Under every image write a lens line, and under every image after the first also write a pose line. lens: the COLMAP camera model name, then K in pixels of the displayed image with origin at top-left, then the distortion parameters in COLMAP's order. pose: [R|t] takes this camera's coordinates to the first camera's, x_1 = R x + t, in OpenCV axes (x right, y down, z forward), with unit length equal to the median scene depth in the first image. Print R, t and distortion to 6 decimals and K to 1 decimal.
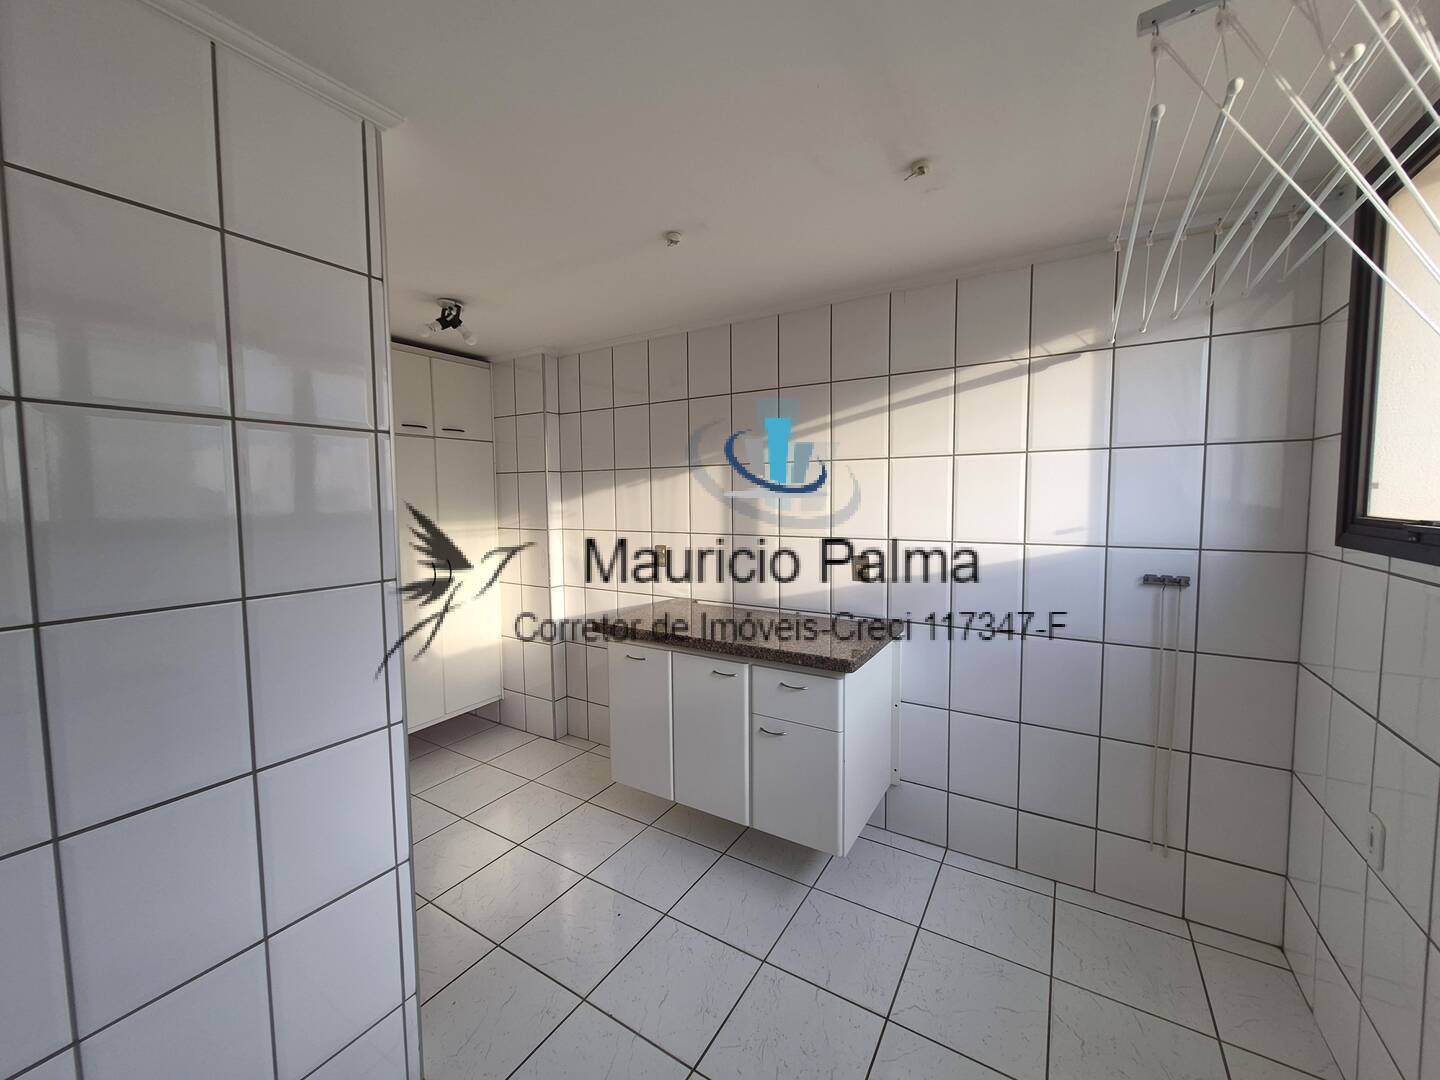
lens RADIAL K [[563.1, 0, 727.7], [0, 563.1, 534.7], [0, 0, 1]] dist [0.001796, -0.000396]
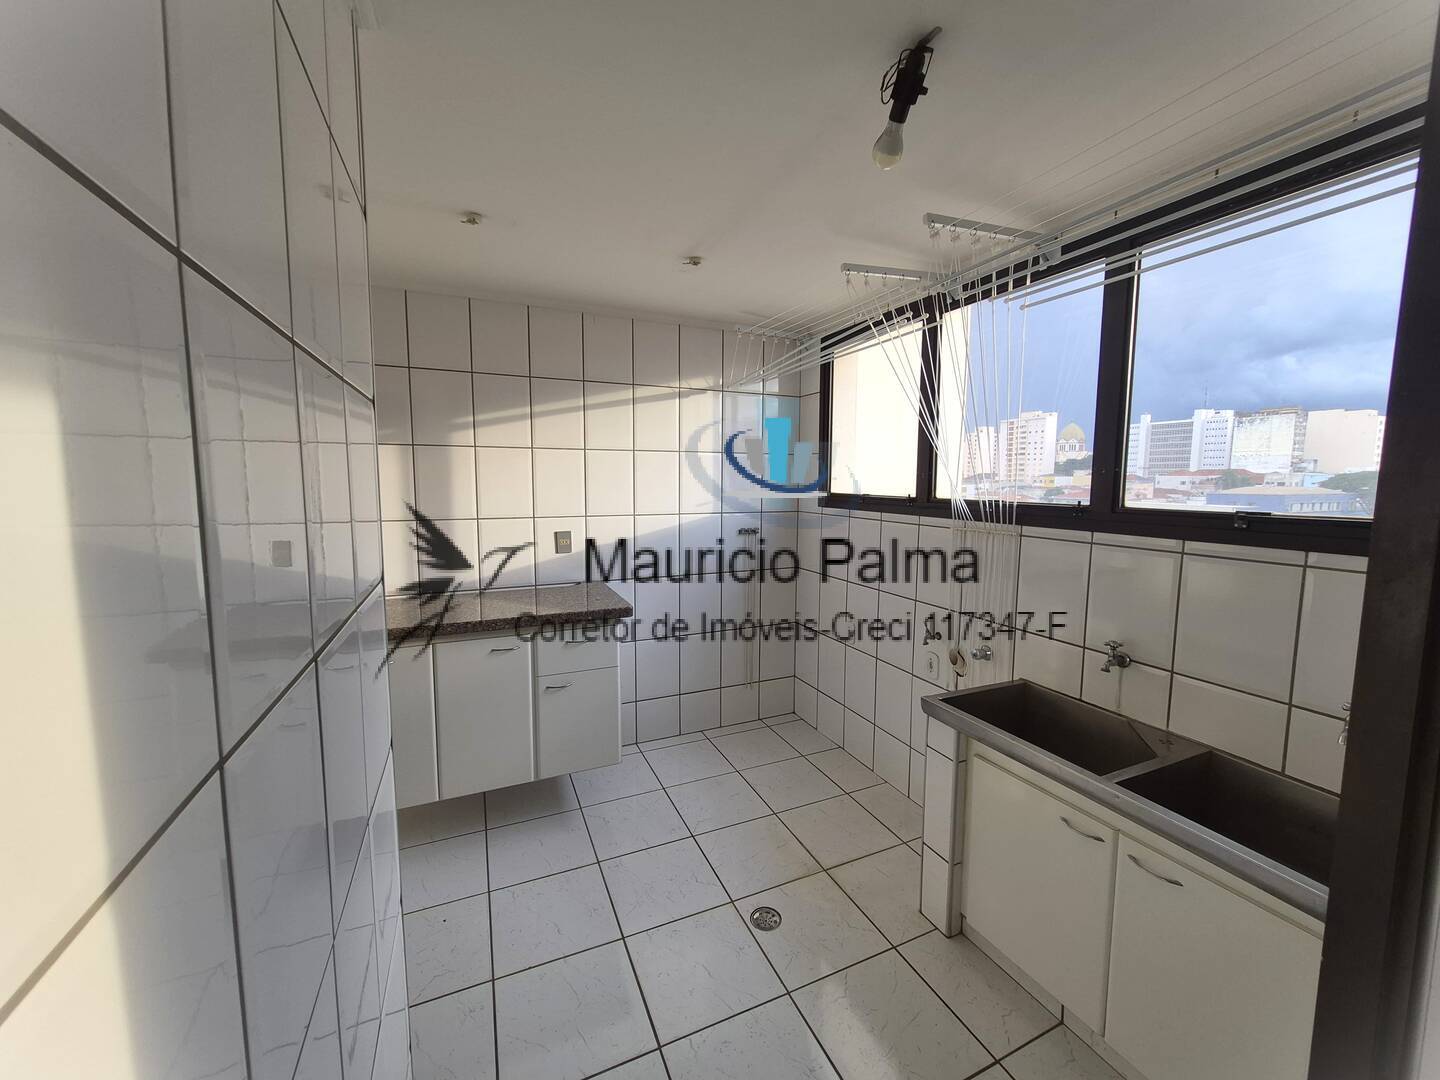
lens RADIAL K [[563.1, 0, 726.7], [0, 563.1, 535.9], [0, 0, 1]] dist [0.001796, -0.000396]
pose [[0.564758, -0.071982, 0.822112, -0.643475], [0.047433, 0.997373, 0.054743, -0.001193], [-0.823893, 0.008079, 0.566688, 0.065883]]
